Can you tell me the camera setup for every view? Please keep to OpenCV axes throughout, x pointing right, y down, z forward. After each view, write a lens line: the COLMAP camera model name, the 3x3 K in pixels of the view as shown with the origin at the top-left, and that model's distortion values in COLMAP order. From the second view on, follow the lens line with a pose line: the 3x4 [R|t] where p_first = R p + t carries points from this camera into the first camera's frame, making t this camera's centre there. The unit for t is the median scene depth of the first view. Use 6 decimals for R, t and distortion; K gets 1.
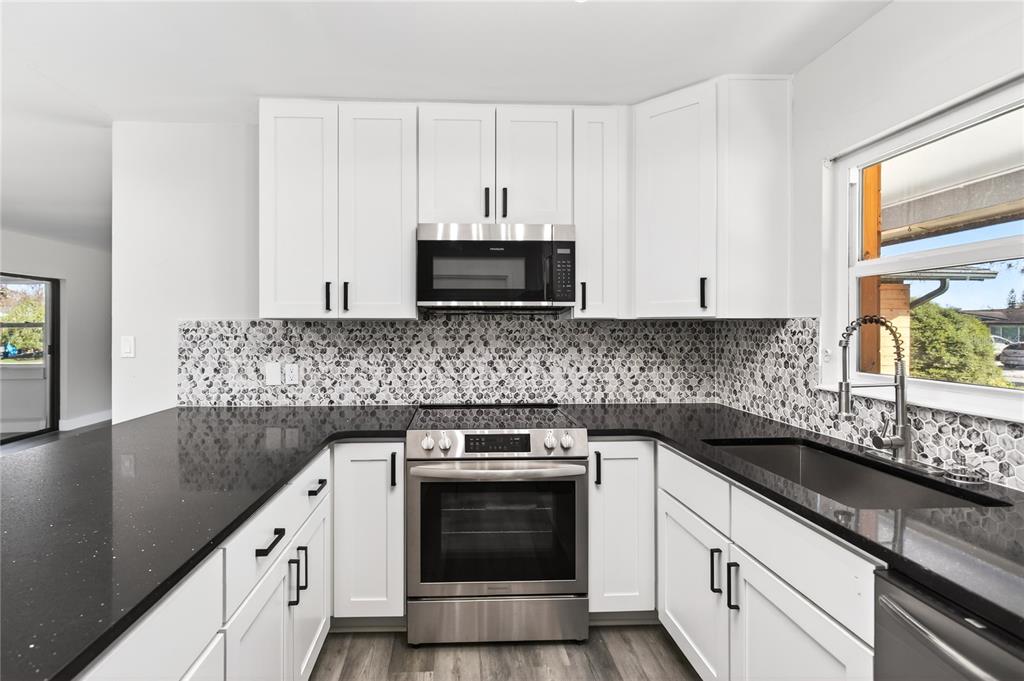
lens RADIAL K [[492.3, 0, 477.0], [0, 492.3, 331.8], [0, 0, 1]] dist [0.010117, -0.002230]
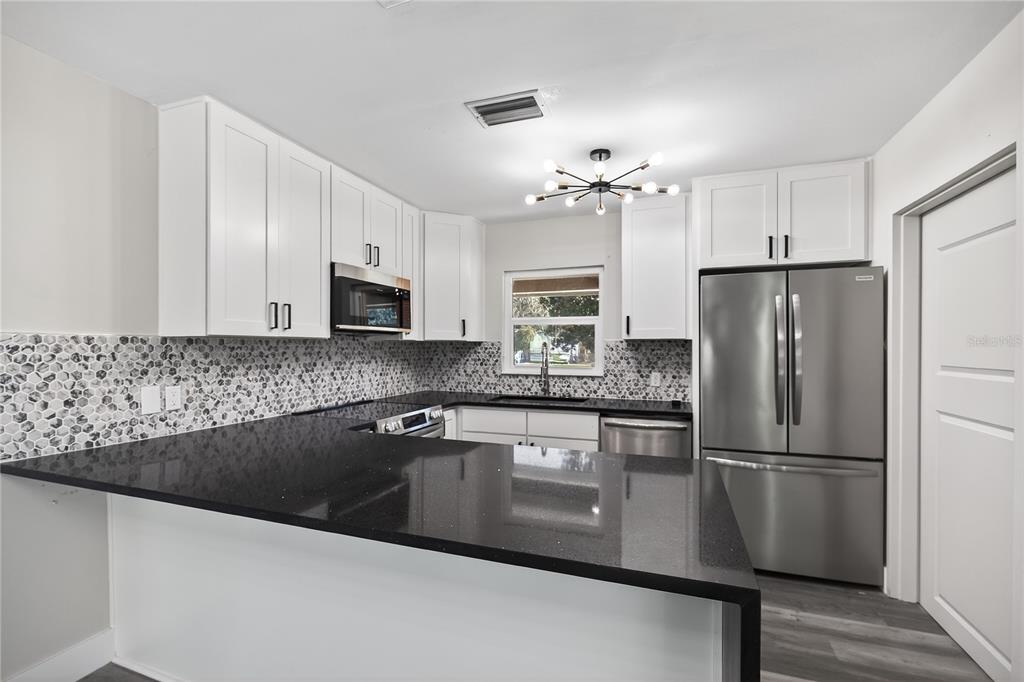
lens RADIAL K [[460.8, 0, 509.1], [0, 460.8, 347.5], [0, 0, 1]] dist [0.005459, -0.001809]
pose [[0.380249, -0.000554, 0.924884, -0.912734], [0.004132, 0.999991, -0.001100, -0.000561], [-0.924875, 0.004240, 0.380248, 0.135991]]
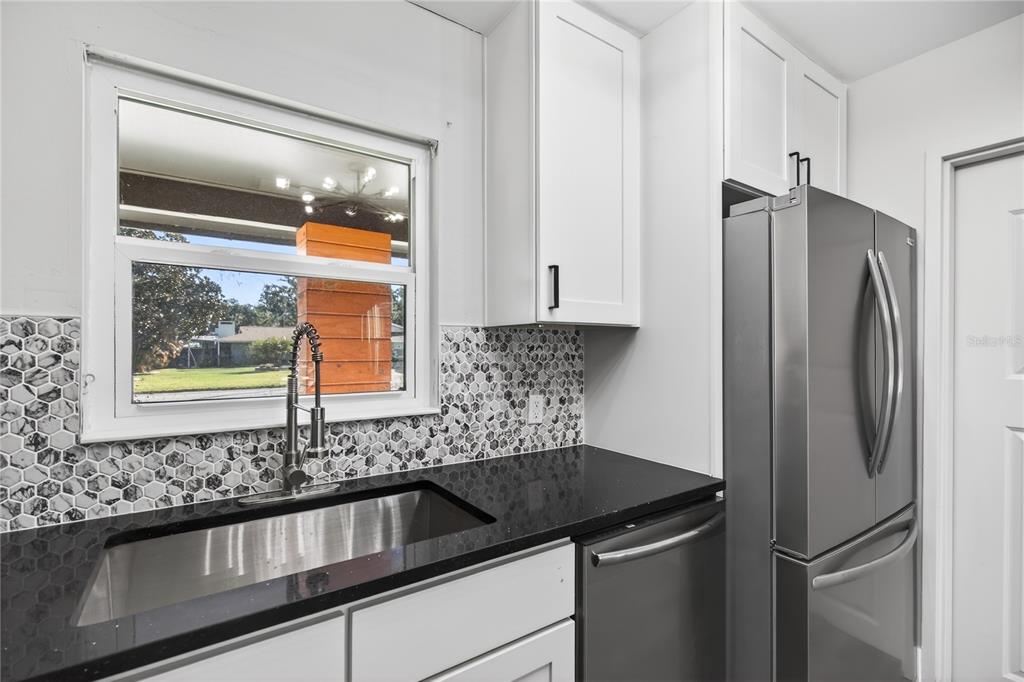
lens RADIAL K [[460.8, 0, 507.9], [0, 460.8, 350.1], [0, 0, 1]] dist [0.005459, -0.001809]
pose [[-0.523427, -0.002985, 0.852065, -0.013060], [0.004196, 0.999973, 0.006081, 0.005374], [-0.852060, 0.006758, -0.523401, 0.646316]]
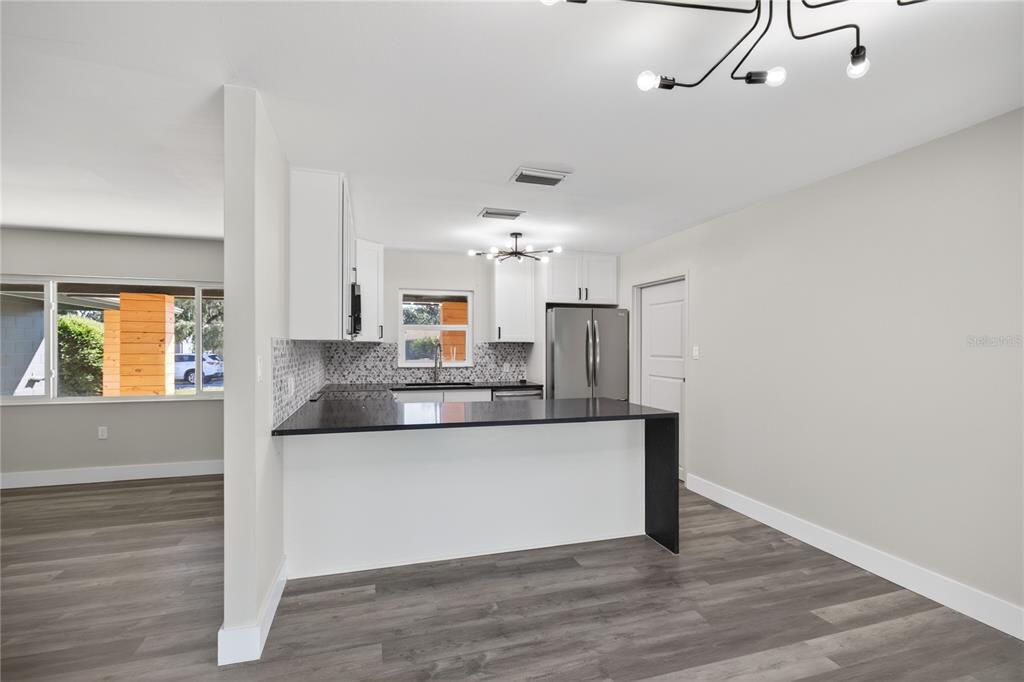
lens RADIAL K [[460.8, 0, 510.4], [0, 460.8, 337.5], [0, 0, 1]] dist [0.005459, -0.001809]
pose [[-0.252212, 0.016815, 0.967526, -1.559194], [0.003332, 0.999858, -0.016508, -0.009565], [-0.967666, -0.000939, -0.252232, 0.784731]]
